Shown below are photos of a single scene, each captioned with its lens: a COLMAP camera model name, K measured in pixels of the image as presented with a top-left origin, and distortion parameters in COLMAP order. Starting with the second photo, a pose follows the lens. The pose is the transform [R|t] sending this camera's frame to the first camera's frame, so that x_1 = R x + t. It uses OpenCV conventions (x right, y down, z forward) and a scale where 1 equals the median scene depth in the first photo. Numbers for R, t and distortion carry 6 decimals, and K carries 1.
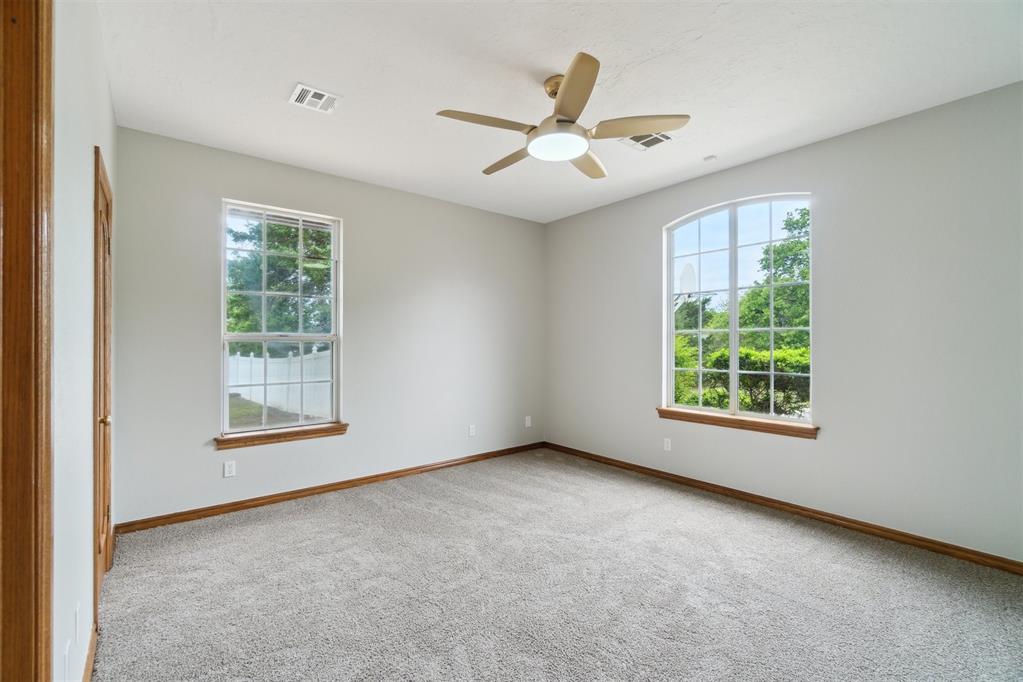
lens RADIAL K [[442.4, 0, 501.4], [0, 442.4, 340.0], [0, 0, 1]] dist [0.005085, 0.000071]
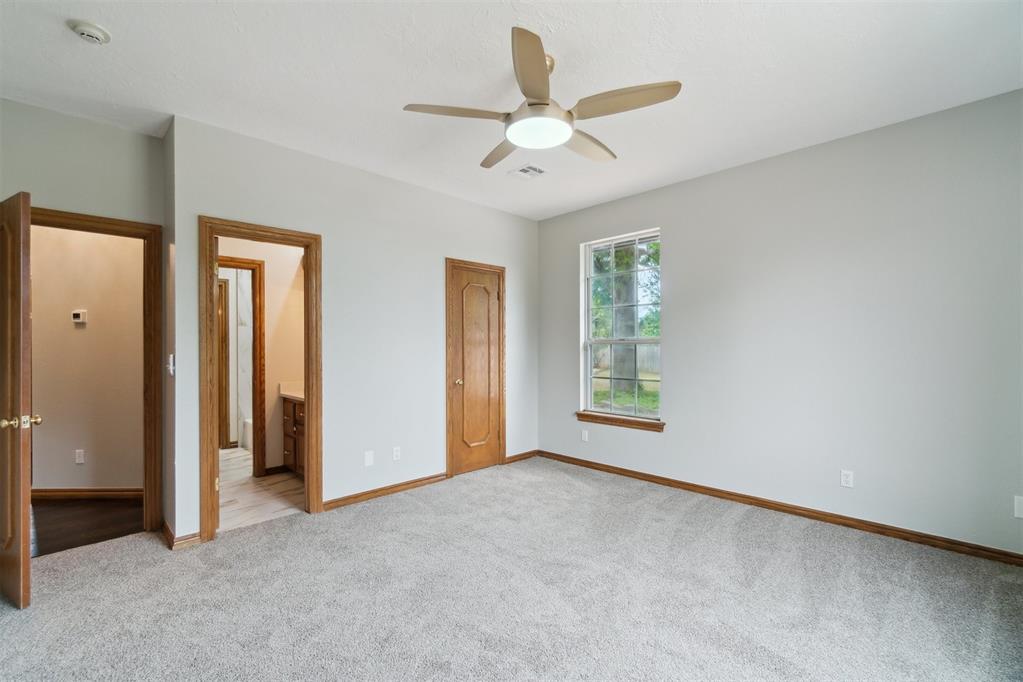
lens RADIAL K [[442.4, 0, 502.2], [0, 442.4, 346.5], [0, 0, 1]] dist [0.005085, 0.000071]
pose [[0.093625, -0.001492, -0.995606, 0.736577], [0.014149, 0.999900, -0.000168, 0.004202], [0.995507, -0.014071, 0.093637, 0.593876]]
